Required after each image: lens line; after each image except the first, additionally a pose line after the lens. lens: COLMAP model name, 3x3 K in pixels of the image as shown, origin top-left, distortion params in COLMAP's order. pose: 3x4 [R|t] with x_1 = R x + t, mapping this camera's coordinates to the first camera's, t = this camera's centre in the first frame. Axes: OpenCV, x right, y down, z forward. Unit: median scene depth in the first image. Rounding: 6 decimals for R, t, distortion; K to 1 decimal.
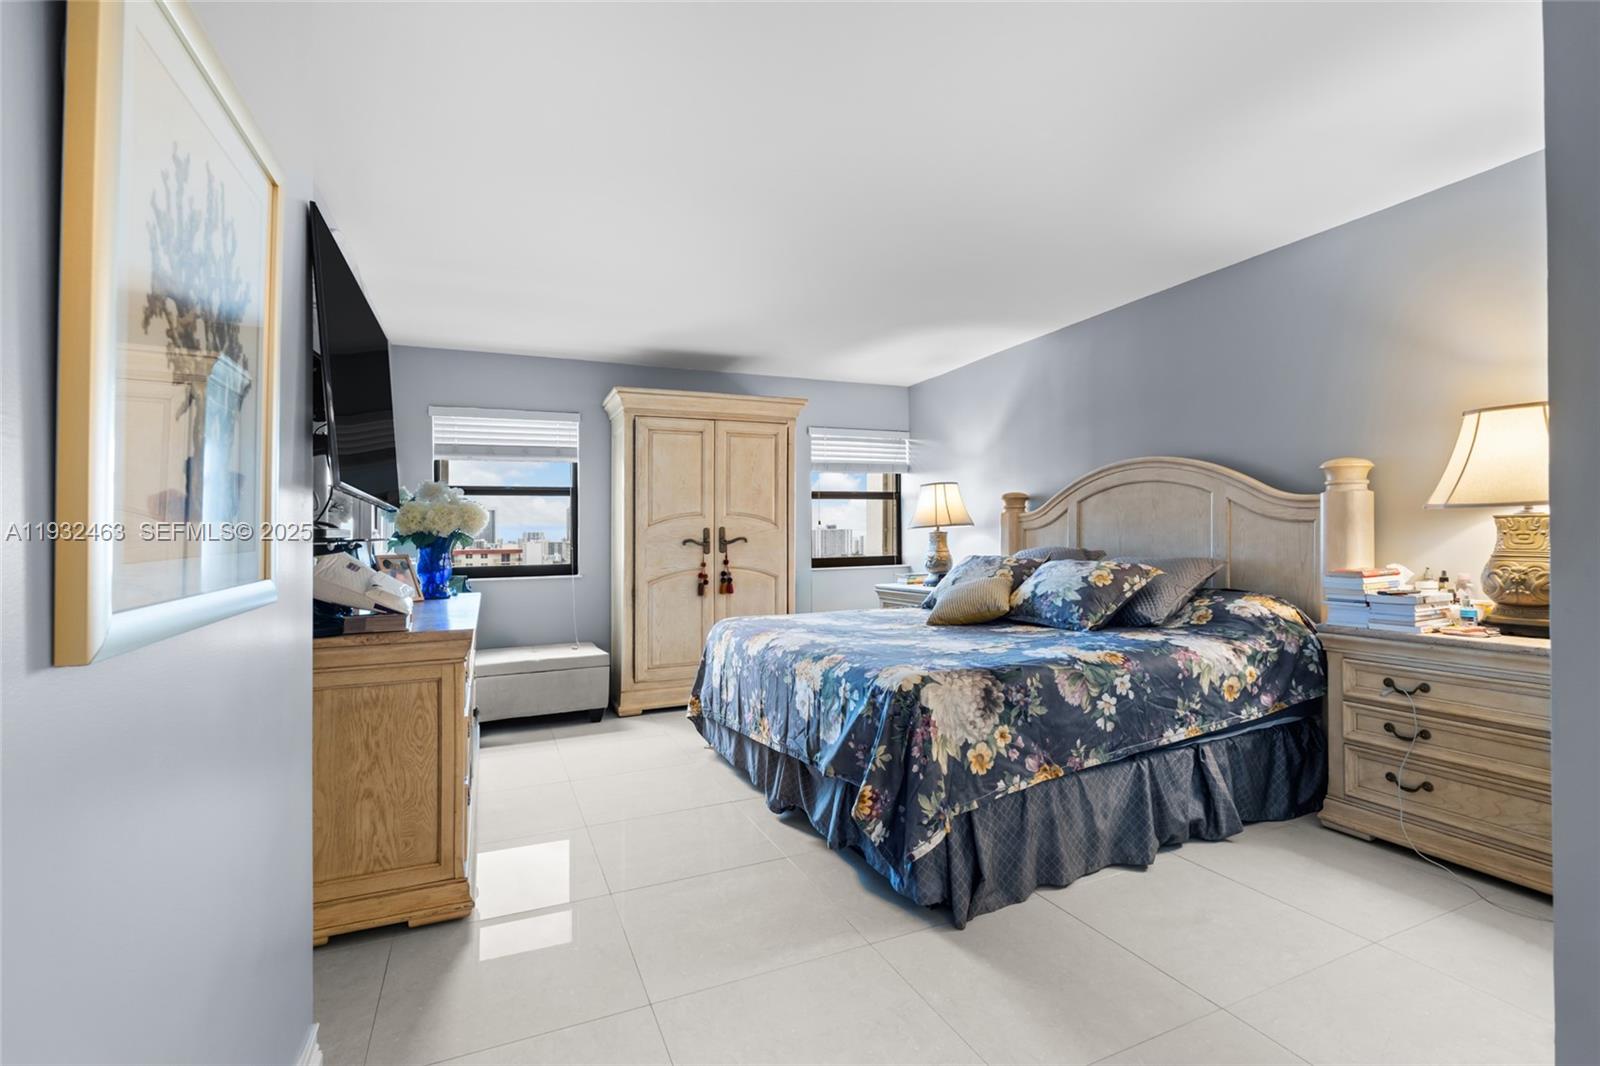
lens RADIAL K [[720.7, 0, 804.0], [0, 720.7, 551.1], [0, 0, 1]] dist [-0.001023, 0.000142]
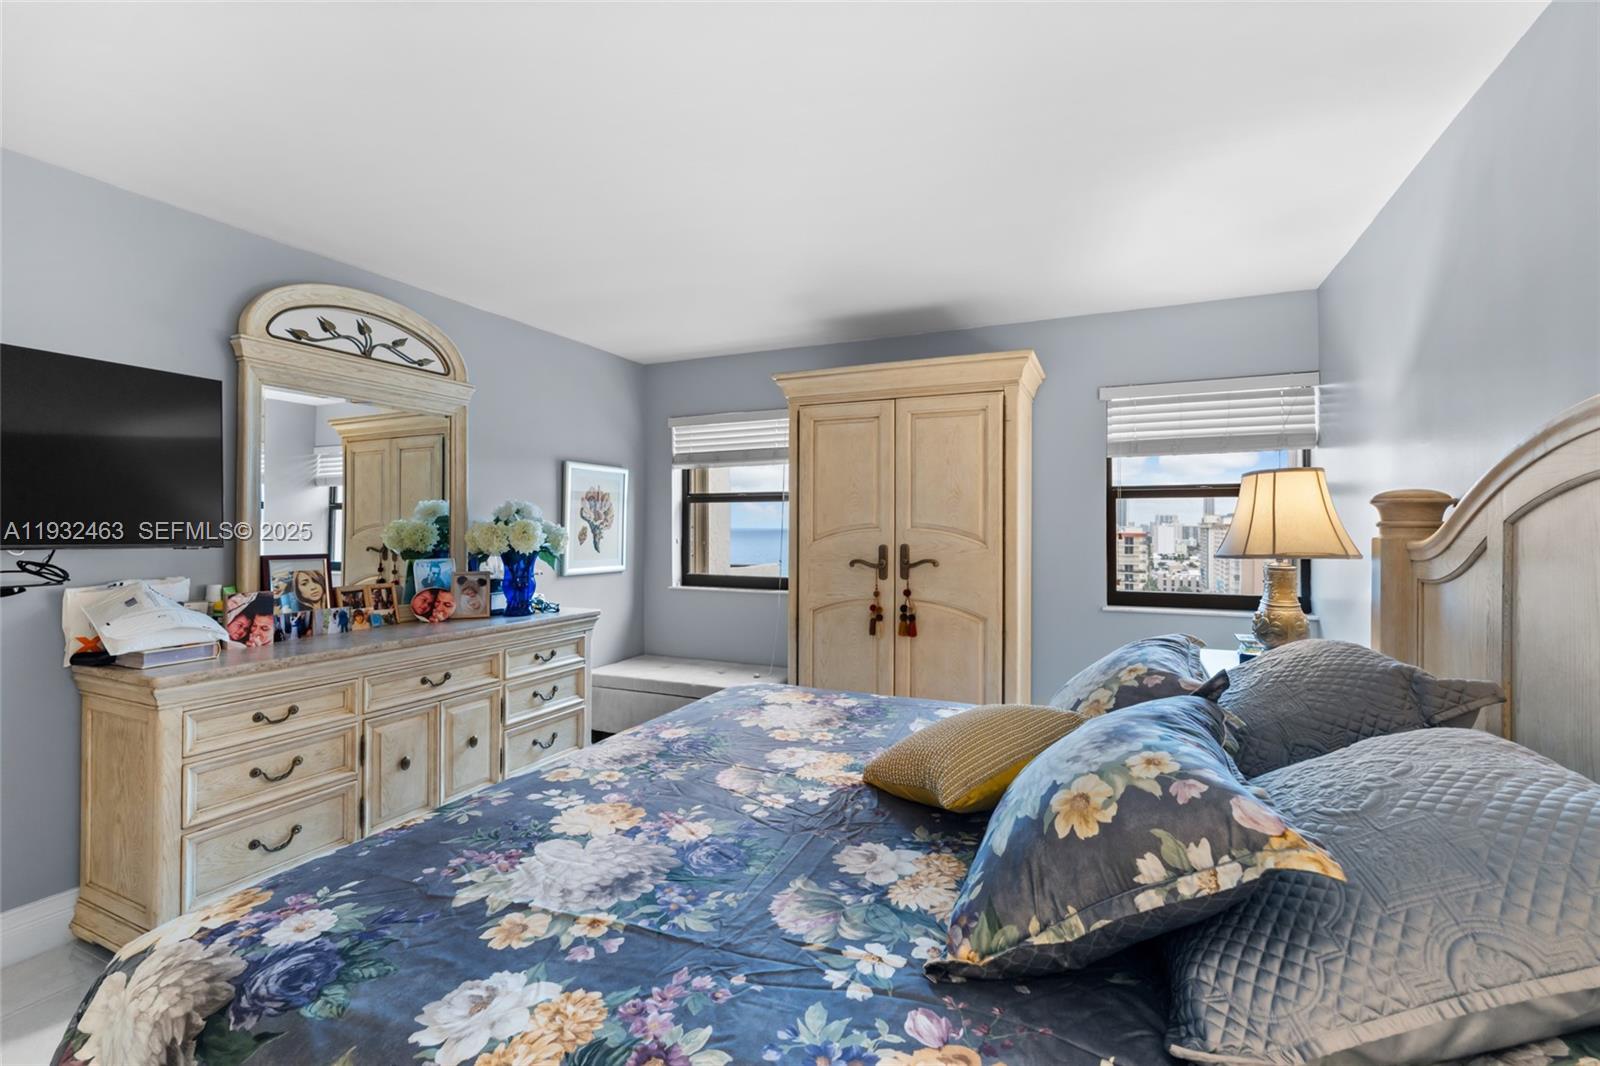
lens RADIAL K [[703.9, 0, 800.0], [0, 703.9, 533.0], [0, 0, 1]] dist [-0.006261, -0.000320]
pose [[0.673774, 0.024582, -0.738529, 0.344630], [-0.025558, 0.999624, 0.009955, -0.049584], [0.738496, 0.012168, 0.674149, 0.445954]]
